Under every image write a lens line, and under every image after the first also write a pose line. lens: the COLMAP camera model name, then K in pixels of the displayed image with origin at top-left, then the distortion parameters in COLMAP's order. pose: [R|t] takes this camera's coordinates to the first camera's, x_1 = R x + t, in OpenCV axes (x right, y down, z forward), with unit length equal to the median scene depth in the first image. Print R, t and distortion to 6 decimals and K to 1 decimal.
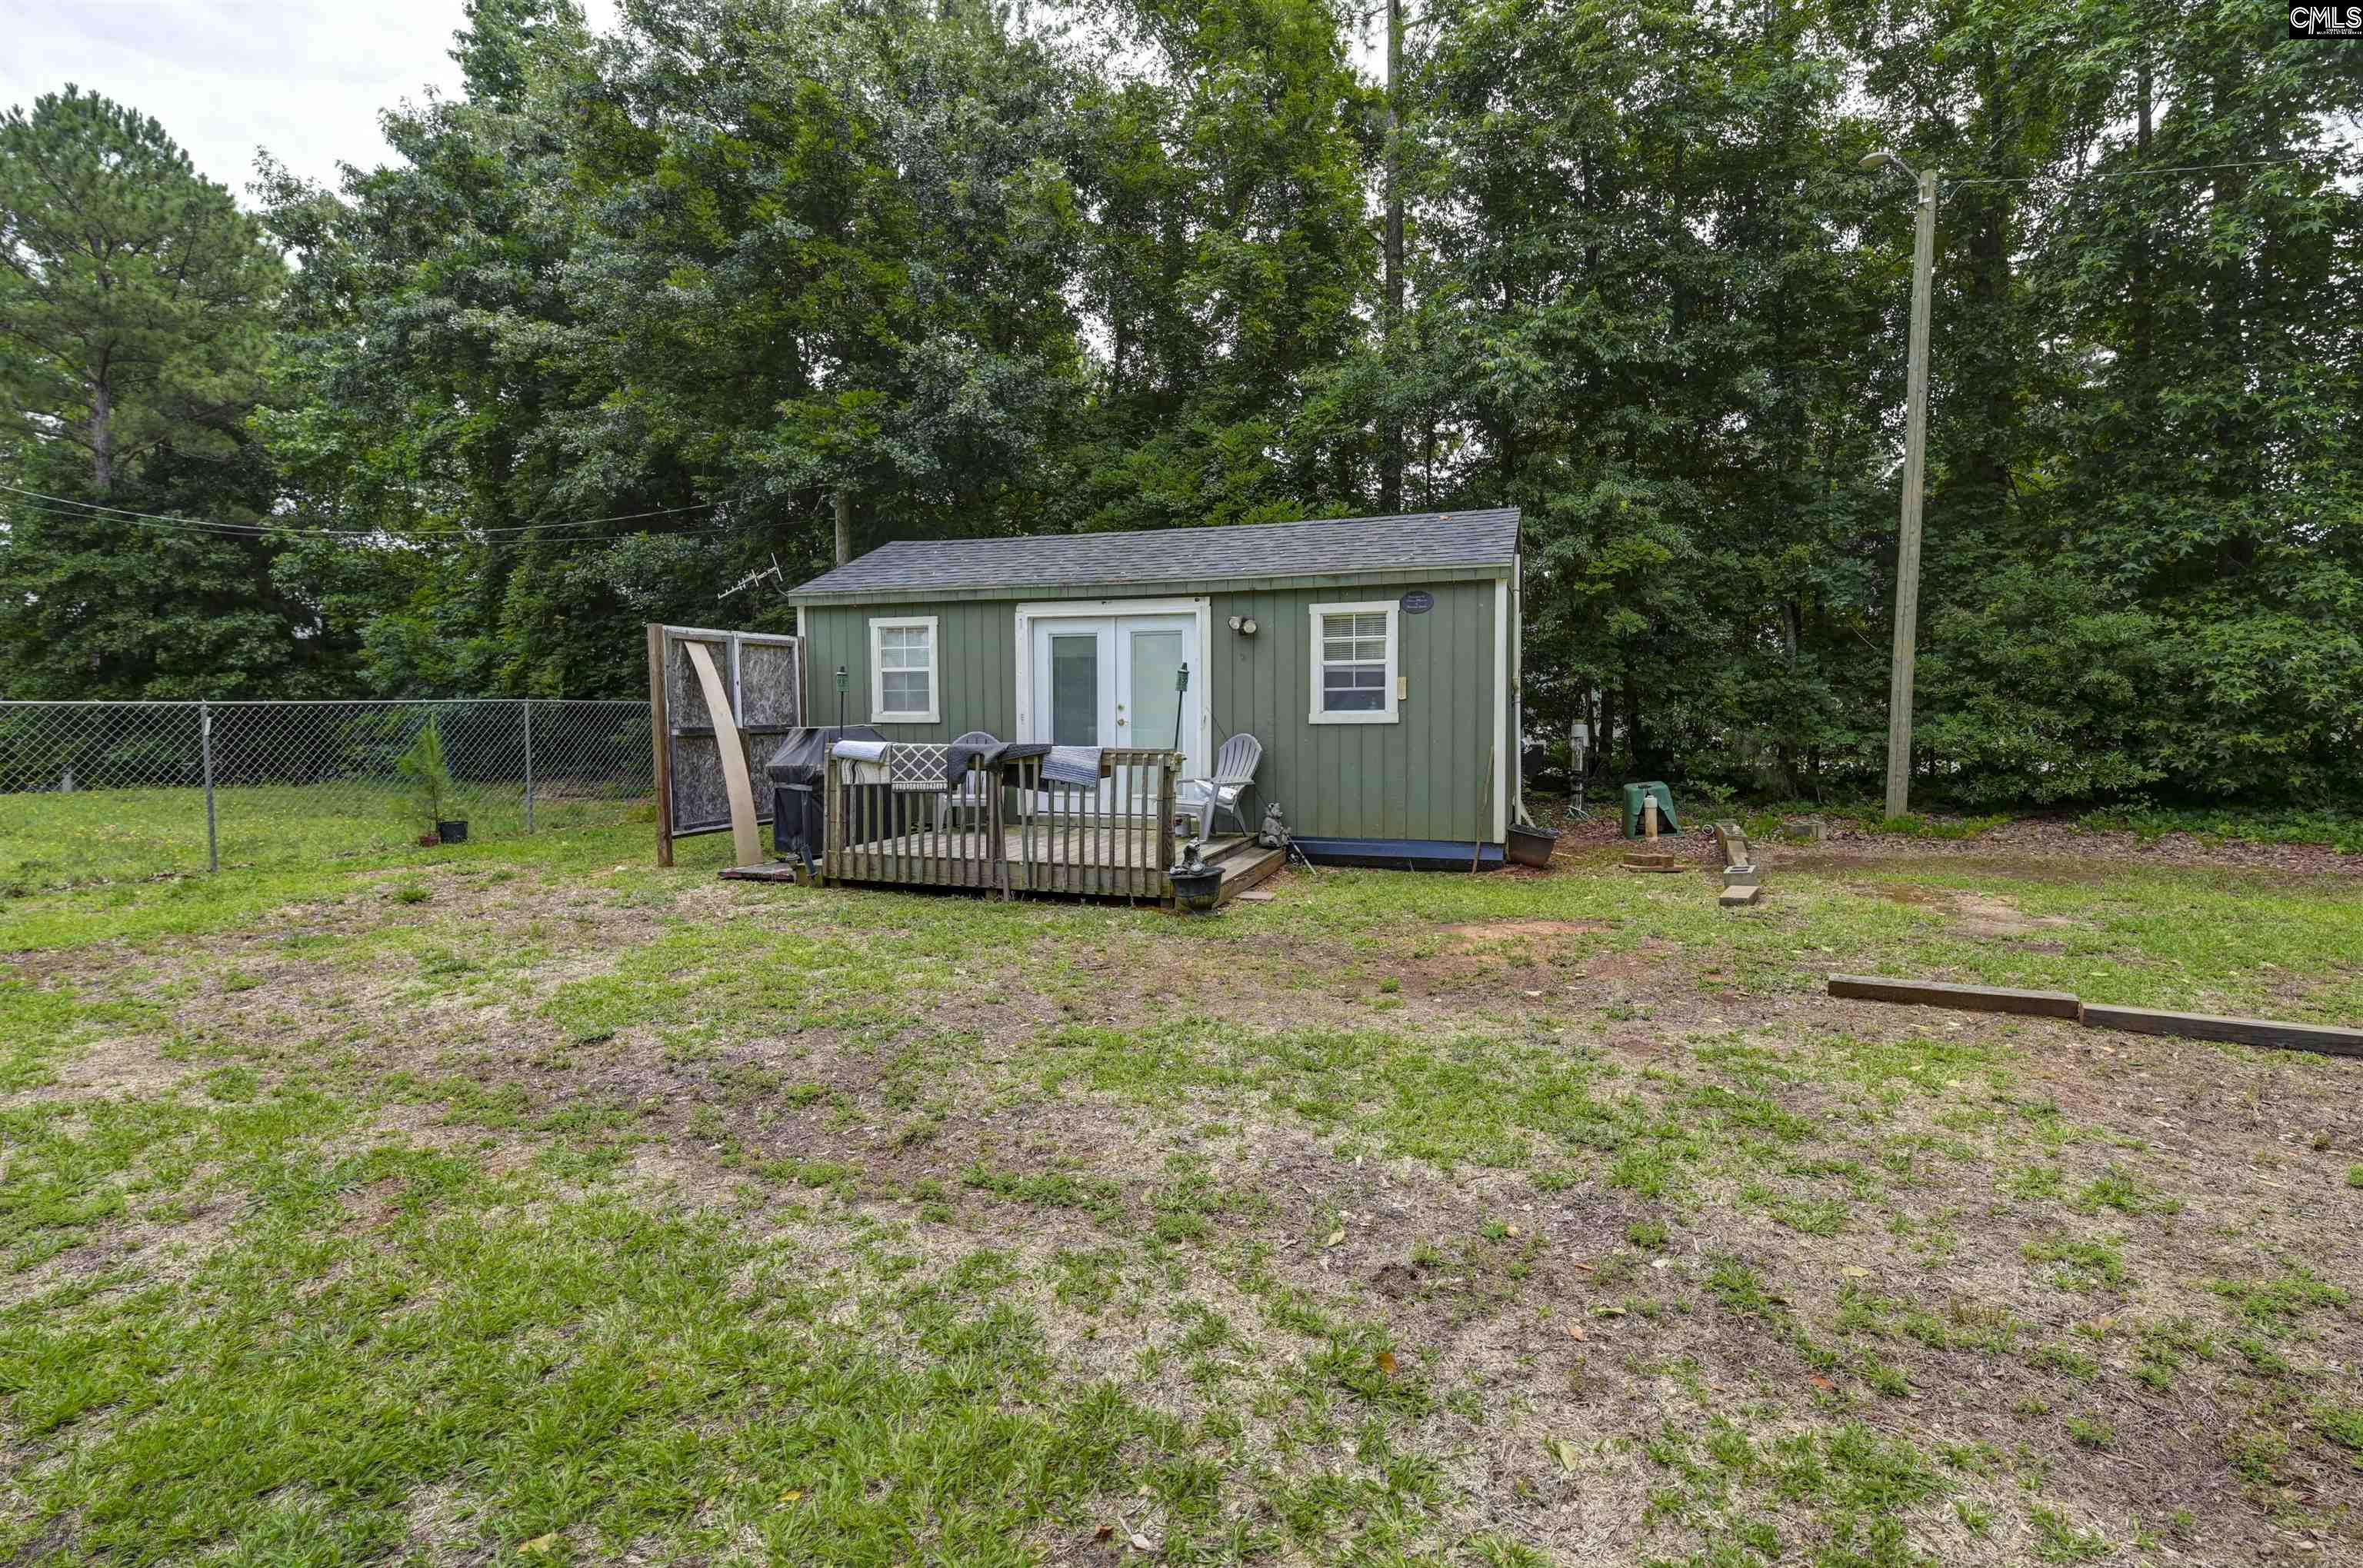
lens RADIAL K [[1095.1, 0, 1177.6], [0, 1095.1, 774.4], [0, 0, 1]] dist [-0.010676, -0.000555]
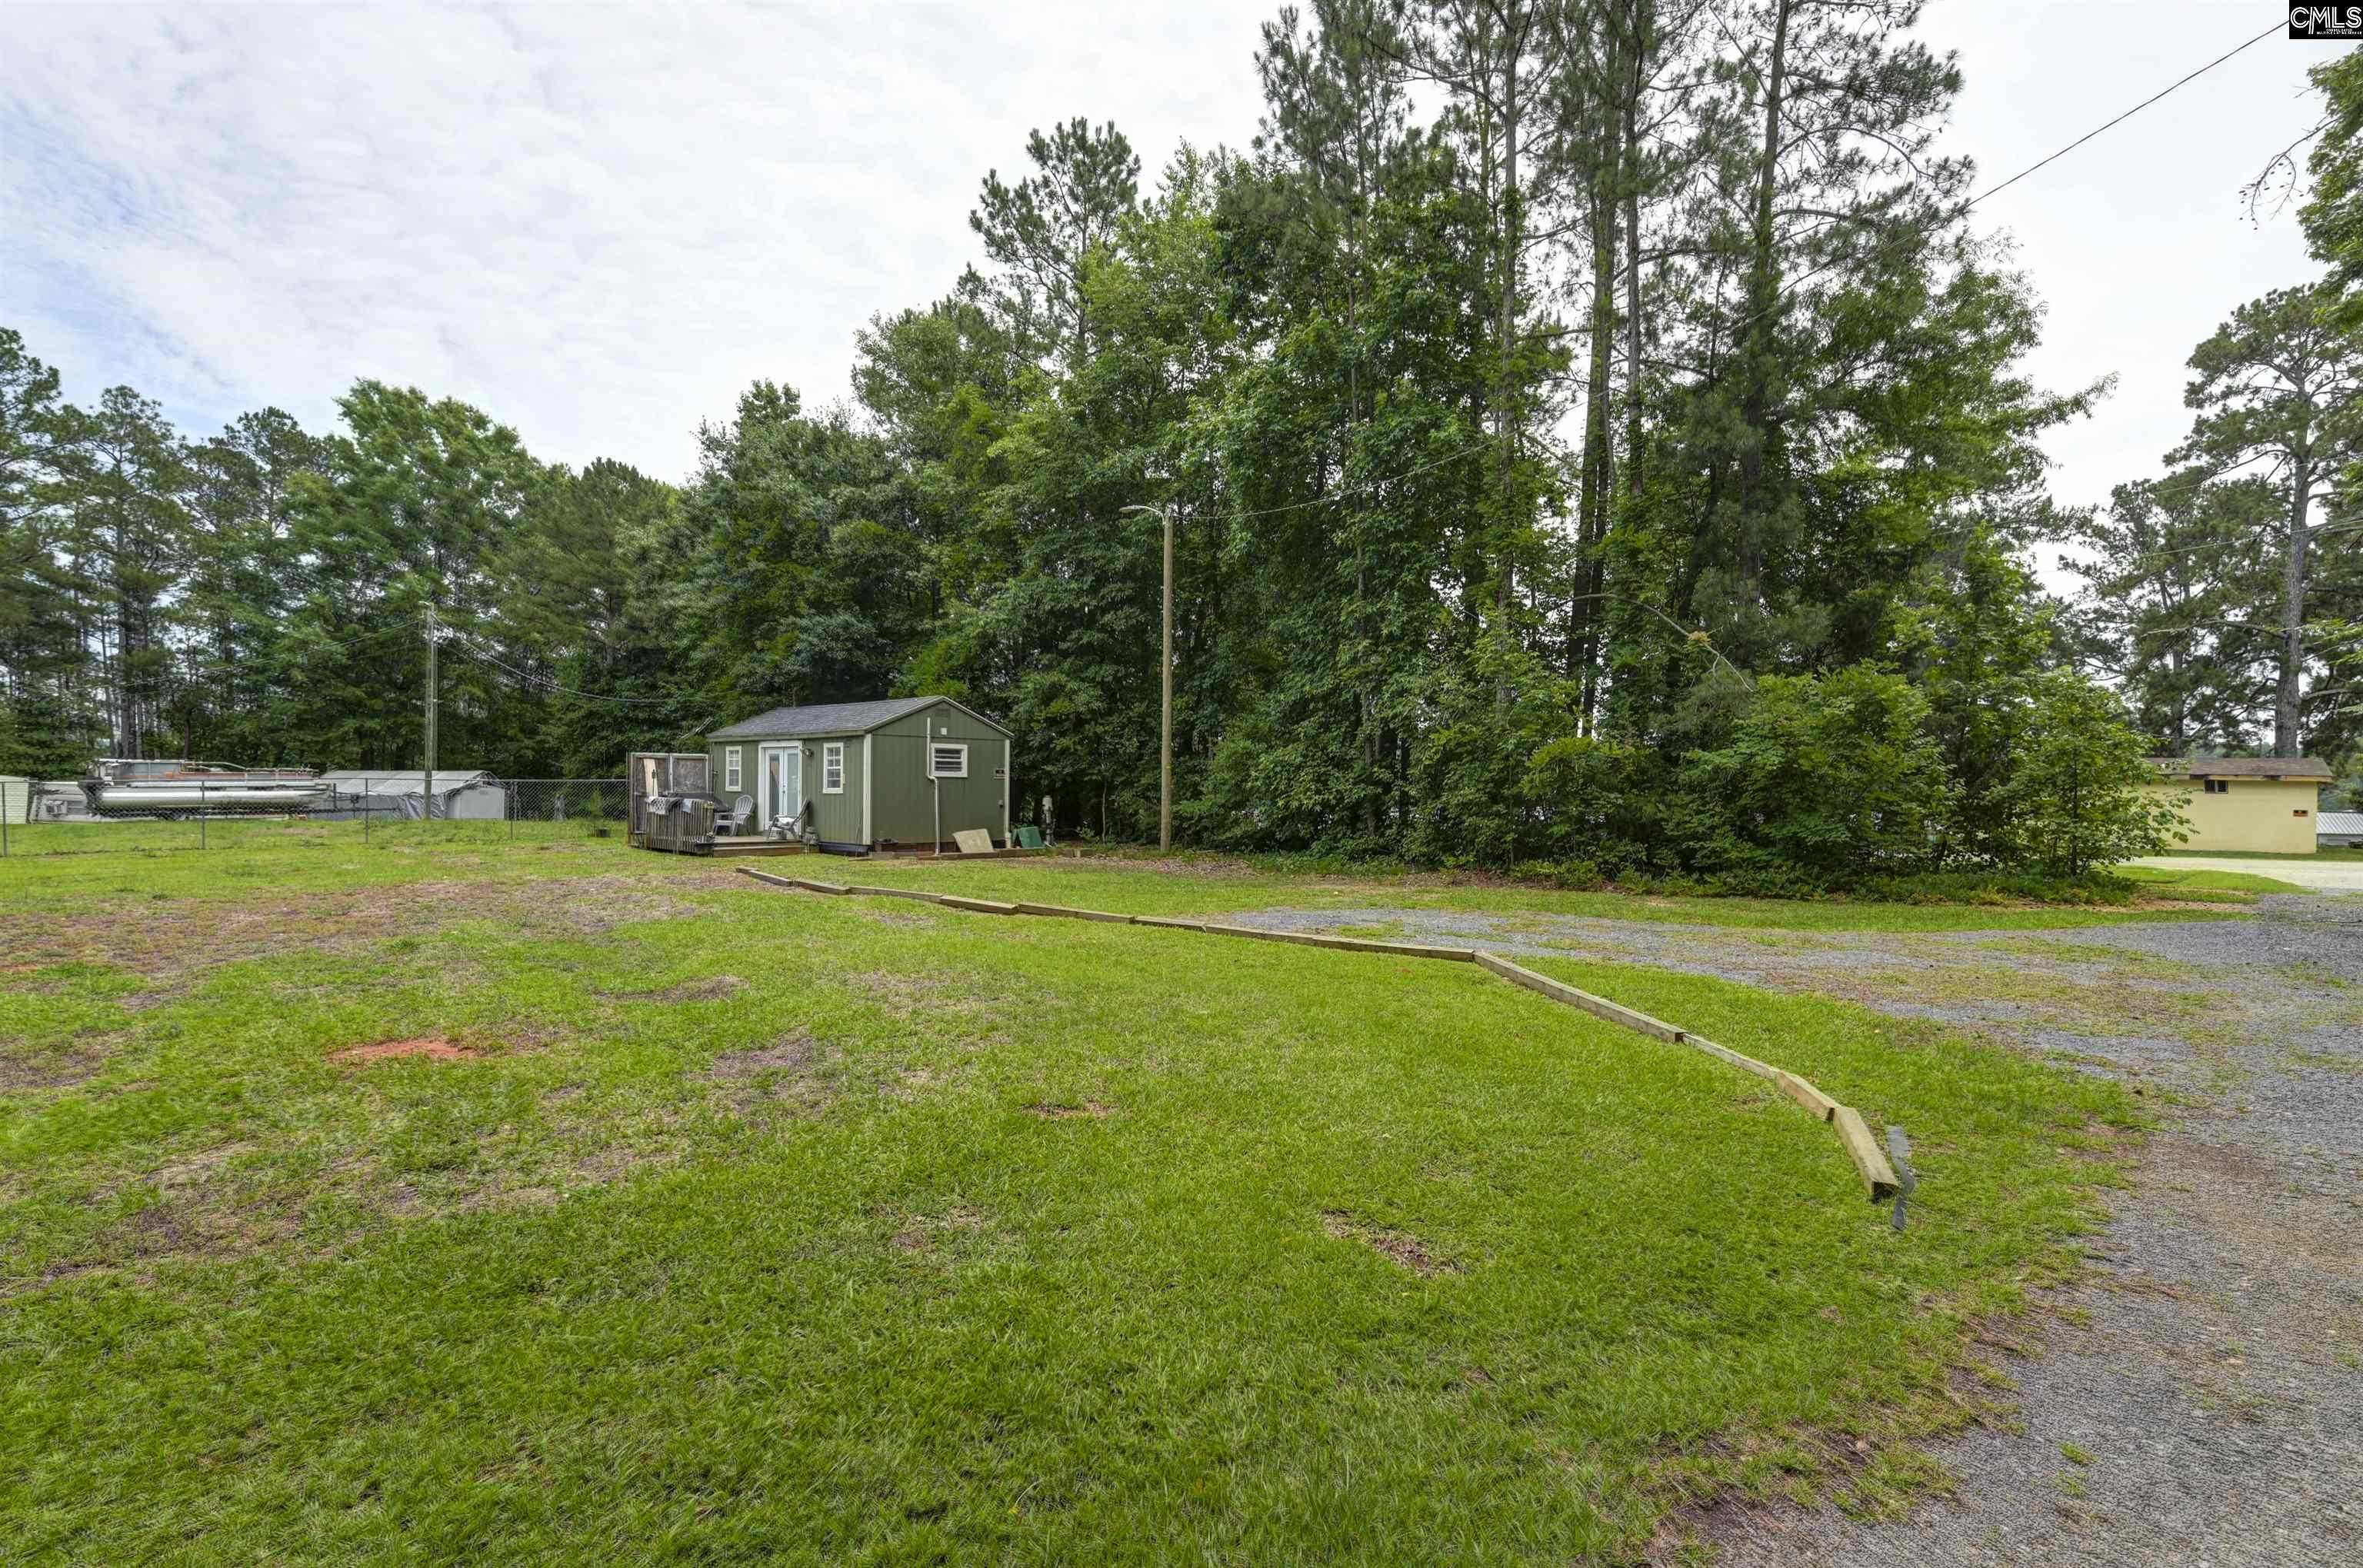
lens RADIAL K [[1164.4, 0, 1170.5], [0, 1164.4, 780.6], [0, 0, 1]] dist [-0.013358, -0.000619]
pose [[0.915580, 0.012327, -0.401948, 1.599120], [-0.045505, 0.996286, -0.073101, 0.067687], [0.399554, 0.085220, 0.912740, -0.883253]]
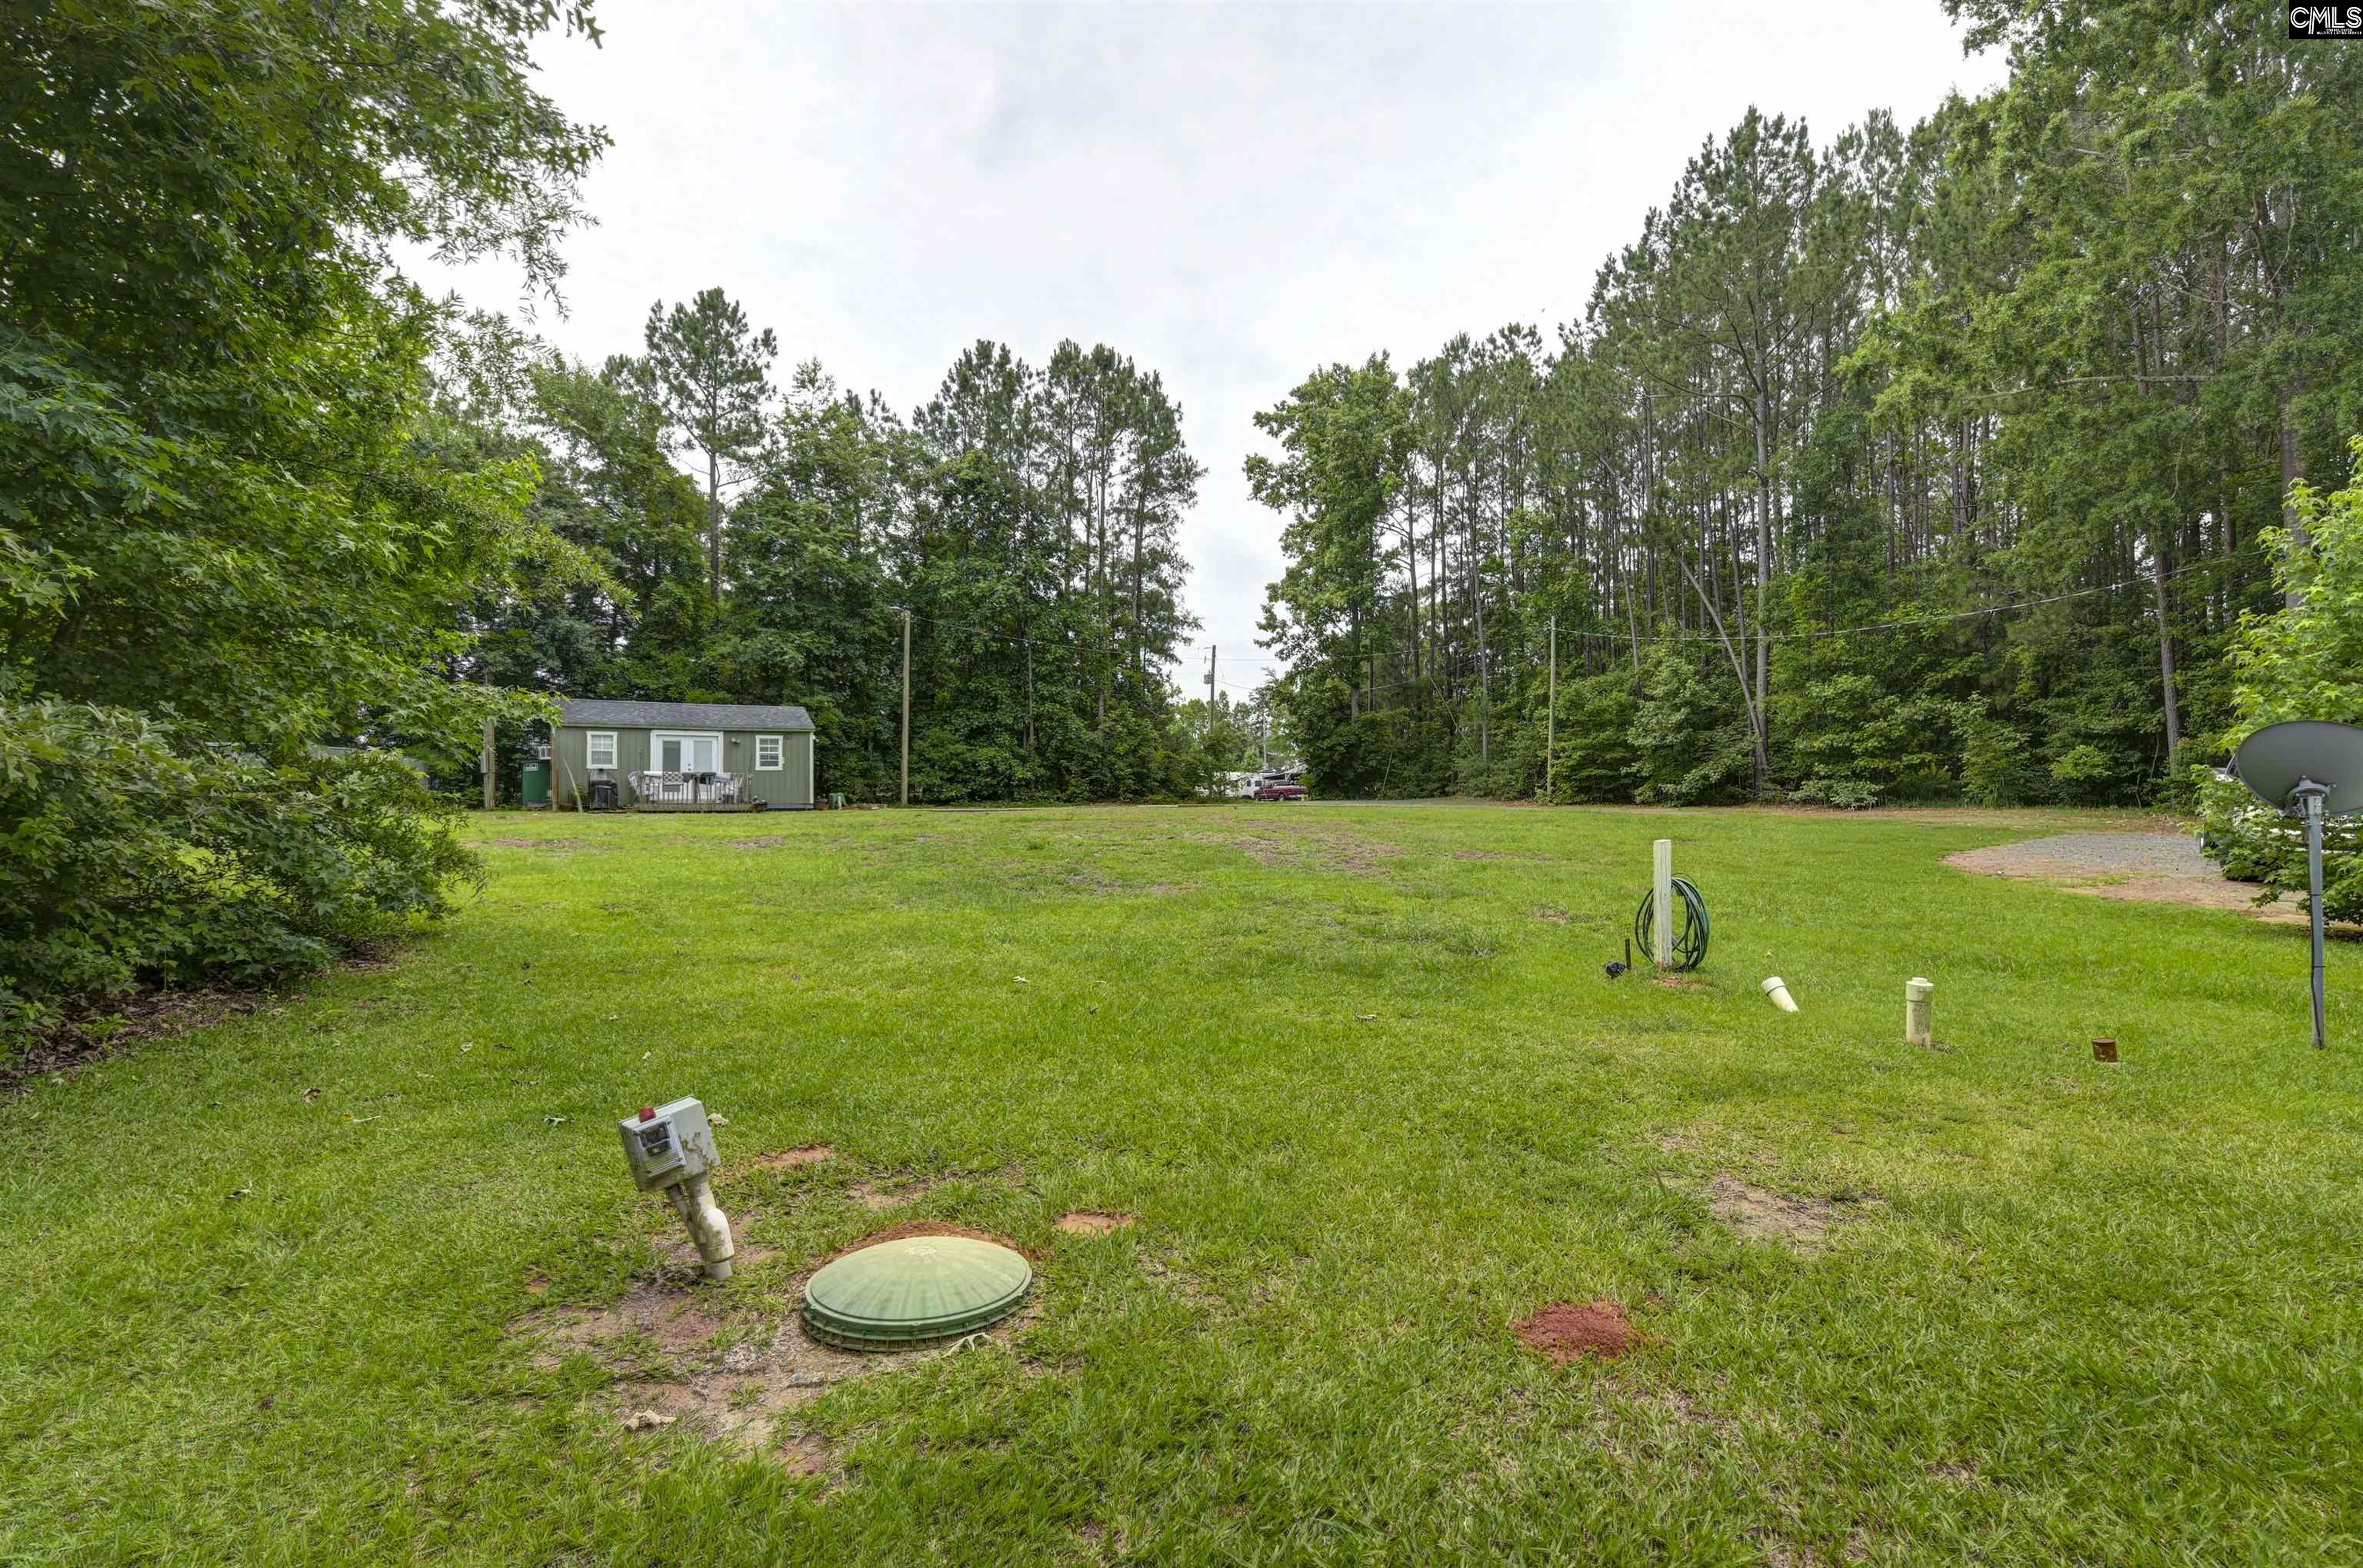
lens RADIAL K [[1164.4, 0, 1170.5], [0, 1164.4, 780.6], [0, 0, 1]] dist [-0.013358, -0.000619]
pose [[0.689358, 0.012557, 0.724312, -1.407236], [0.043680, 0.997310, -0.058862, 0.222704], [-0.723103, 0.072215, 0.686955, -2.109965]]
